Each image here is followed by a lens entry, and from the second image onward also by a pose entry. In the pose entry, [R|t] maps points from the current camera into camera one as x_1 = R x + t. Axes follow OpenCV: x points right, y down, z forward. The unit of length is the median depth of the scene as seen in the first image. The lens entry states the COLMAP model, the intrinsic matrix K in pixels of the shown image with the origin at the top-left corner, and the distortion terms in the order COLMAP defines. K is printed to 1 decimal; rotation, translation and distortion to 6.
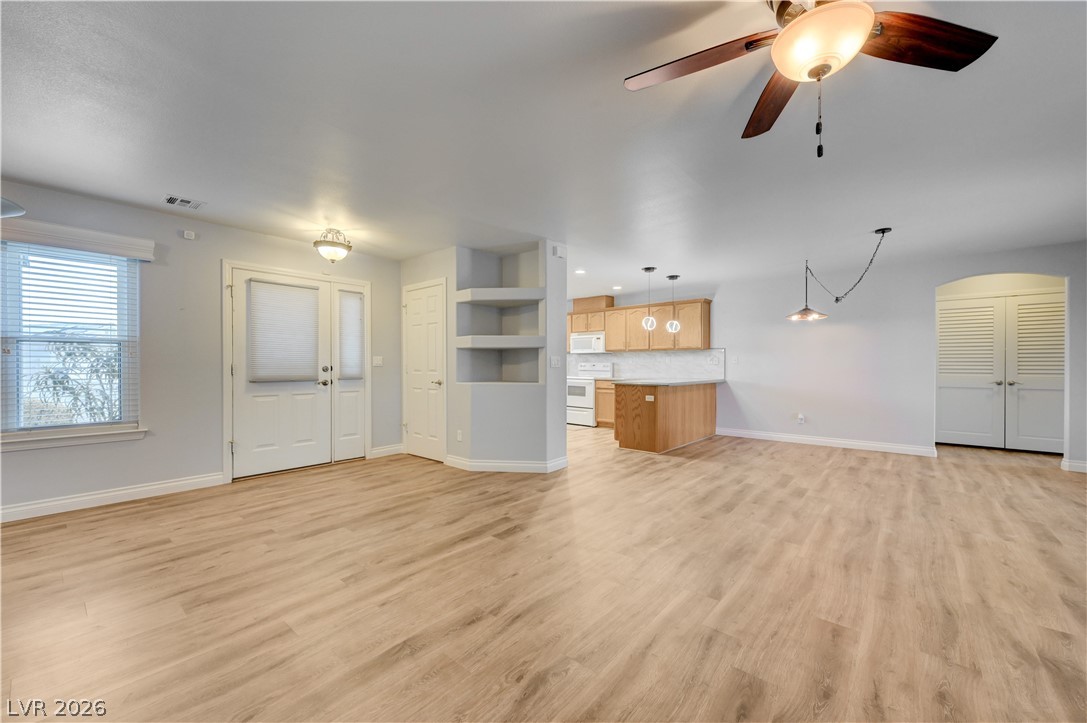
lens RADIAL K [[426.7, 0, 550.5], [0, 426.7, 365.3], [0, 0, 1]] dist [0.002523, 0.000288]
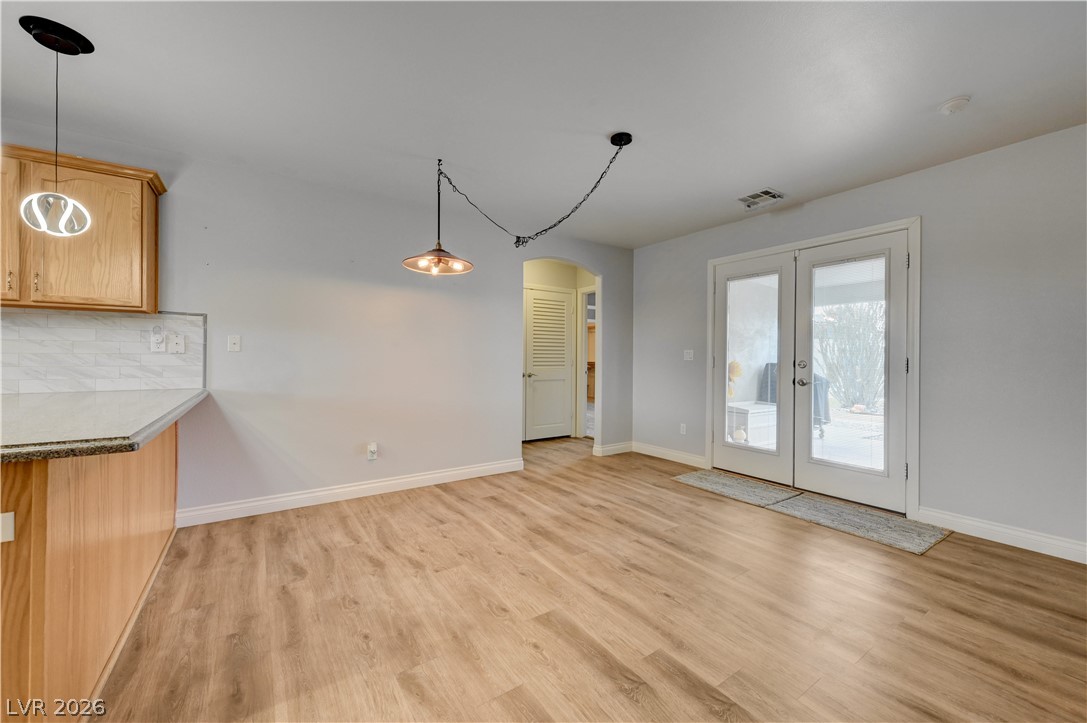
lens RADIAL K [[426.8, 0, 546.2], [0, 426.8, 361.4], [0, 0, 1]] dist [0.015710, 0.000114]
pose [[0.269717, -0.008584, 0.962901, 0.198315], [-0.005610, 0.999929, 0.010485, -0.002434], [-0.962923, -0.008230, 0.269650, 1.209284]]
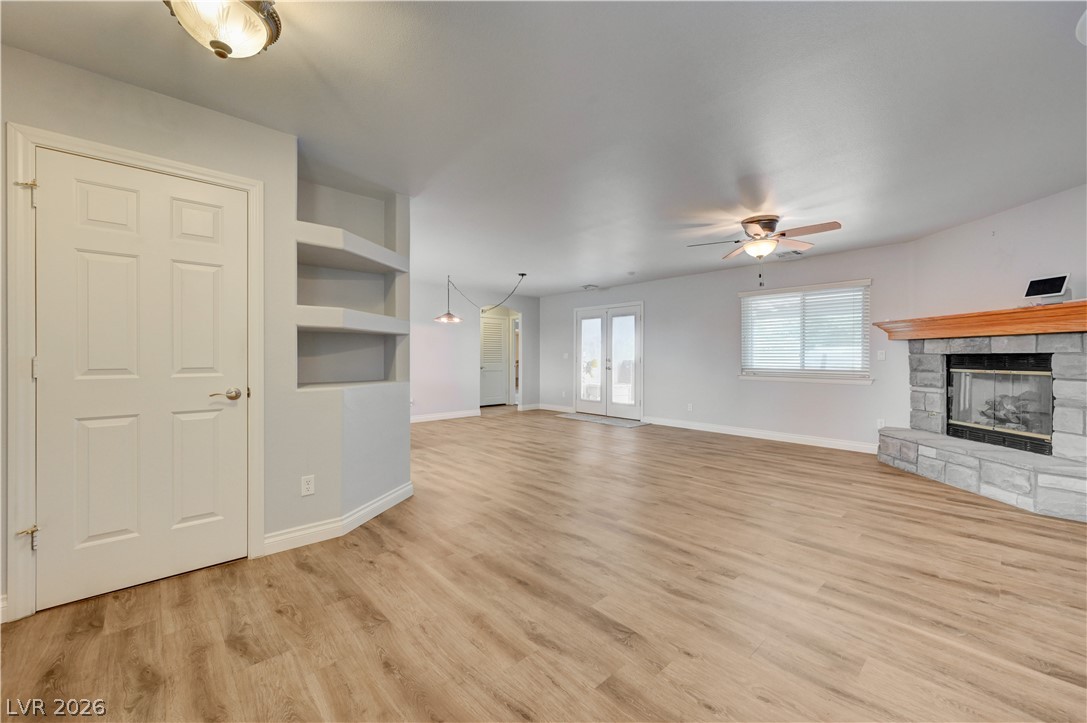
lens RADIAL K [[425.9, 0, 547.7], [0, 425.9, 355.0], [0, 0, 1]] dist [0.001280, 0.000105]
pose [[0.127334, 0.006127, 0.991841, -1.050866], [-0.001652, 0.999981, -0.005966, -0.002511], [-0.991859, -0.000879, 0.127341, 0.902543]]
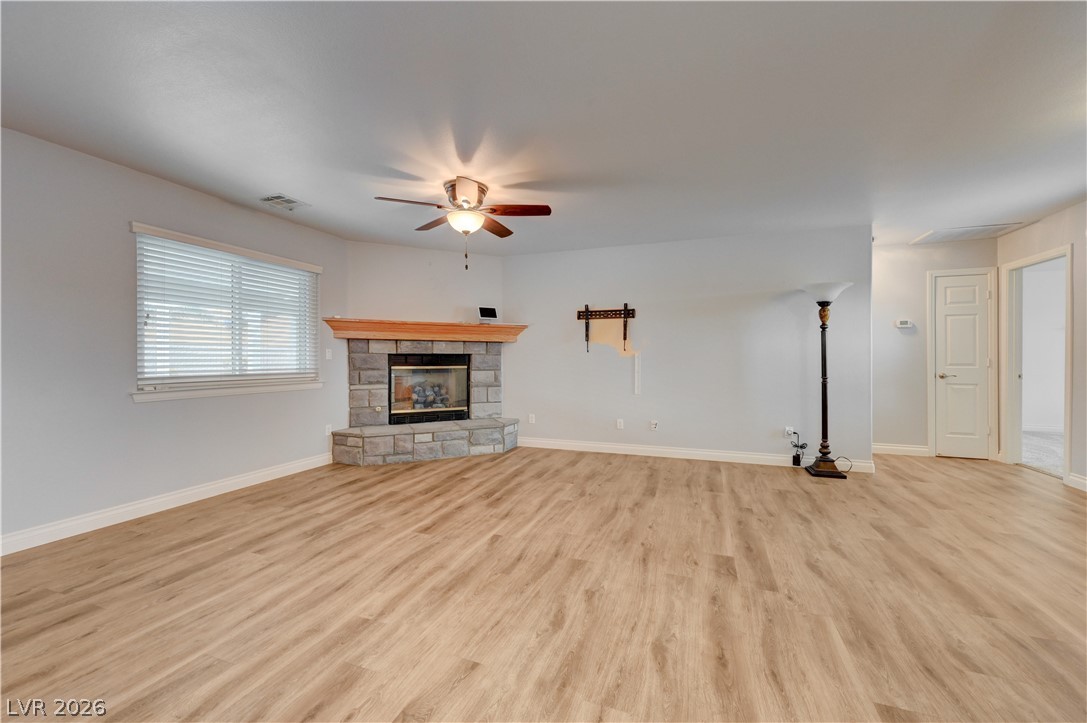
lens RADIAL K [[425.9, 0, 547.7], [0, 425.9, 355.0], [0, 0, 1]] dist [0.001280, 0.000105]
pose [[-0.941299, -0.001698, -0.337570, 0.436709], [0.000632, 0.999977, -0.006791, -0.000249], [0.337573, -0.006606, -0.941276, 1.467979]]
